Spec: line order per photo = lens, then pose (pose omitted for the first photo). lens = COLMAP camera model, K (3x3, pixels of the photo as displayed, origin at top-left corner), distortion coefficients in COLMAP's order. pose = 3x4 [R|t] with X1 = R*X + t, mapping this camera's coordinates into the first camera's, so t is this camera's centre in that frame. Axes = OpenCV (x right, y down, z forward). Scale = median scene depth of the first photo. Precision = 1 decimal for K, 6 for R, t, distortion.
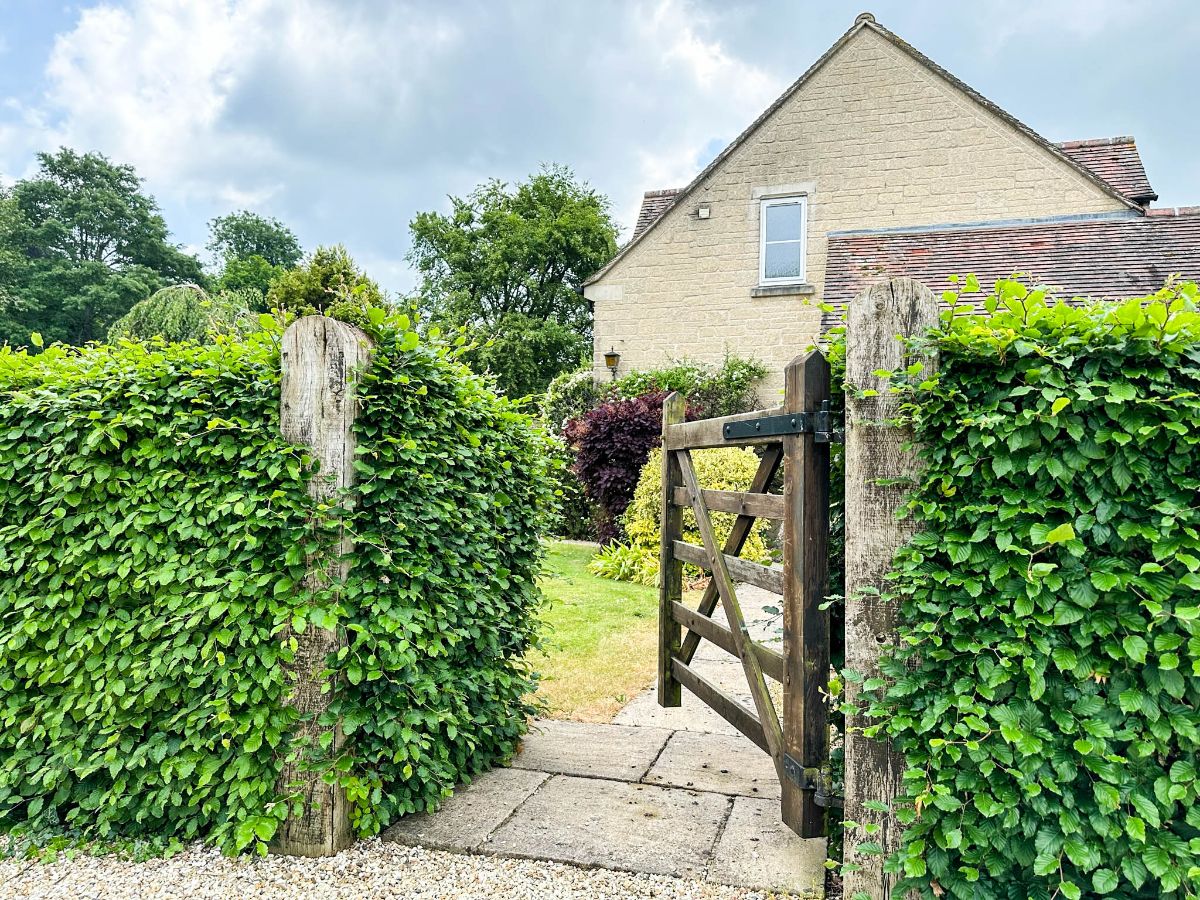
lens RADIAL K [[866.3, 0, 547.5], [0, 866.3, 450.8], [0, 0, 1]] dist [0.054362, -0.054670]
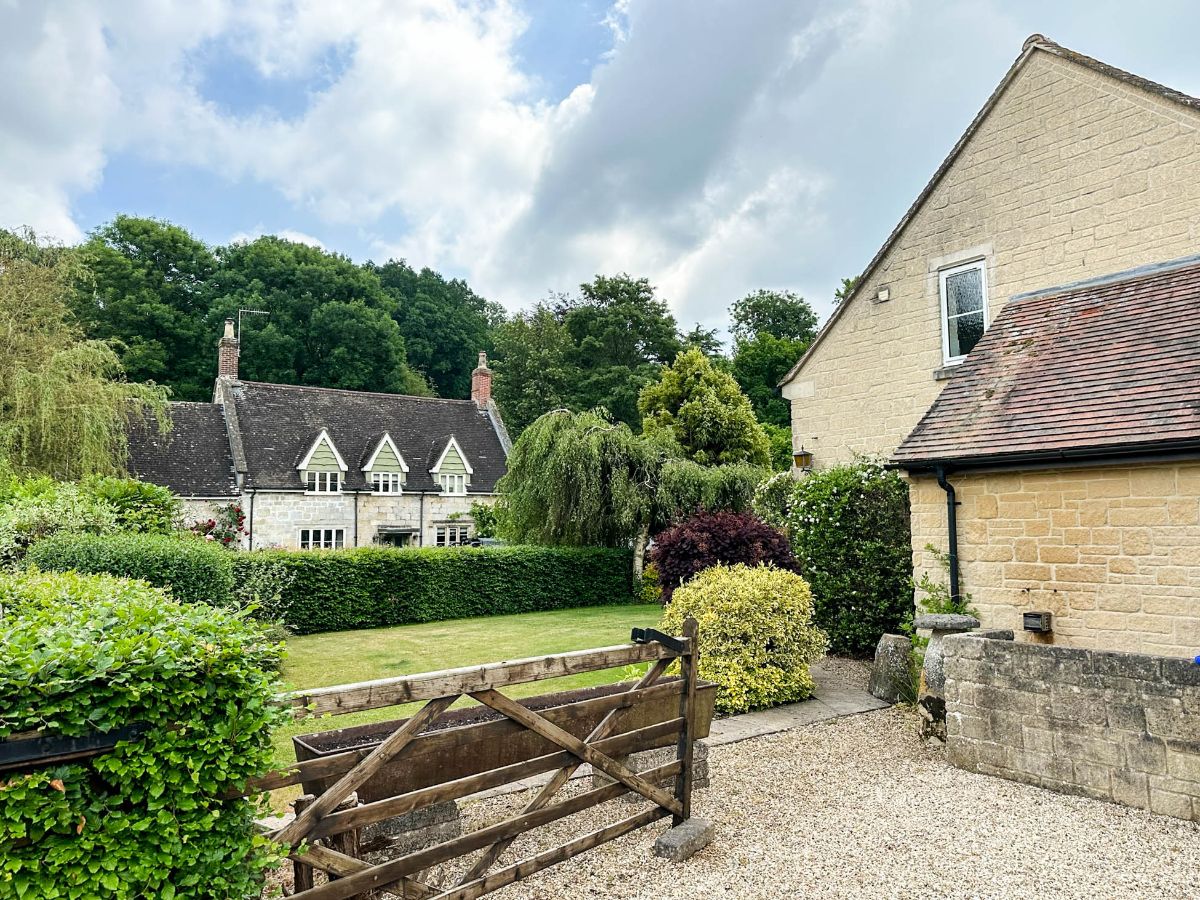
lens RADIAL K [[866.3, 0, 547.5], [0, 866.3, 450.8], [0, 0, 1]] dist [0.054362, -0.054670]
pose [[0.783455, -0.082639, -0.615929, 0.442053], [0.045692, 0.996096, -0.075527, -0.053298], [0.619767, 0.031029, 0.784173, 0.055013]]
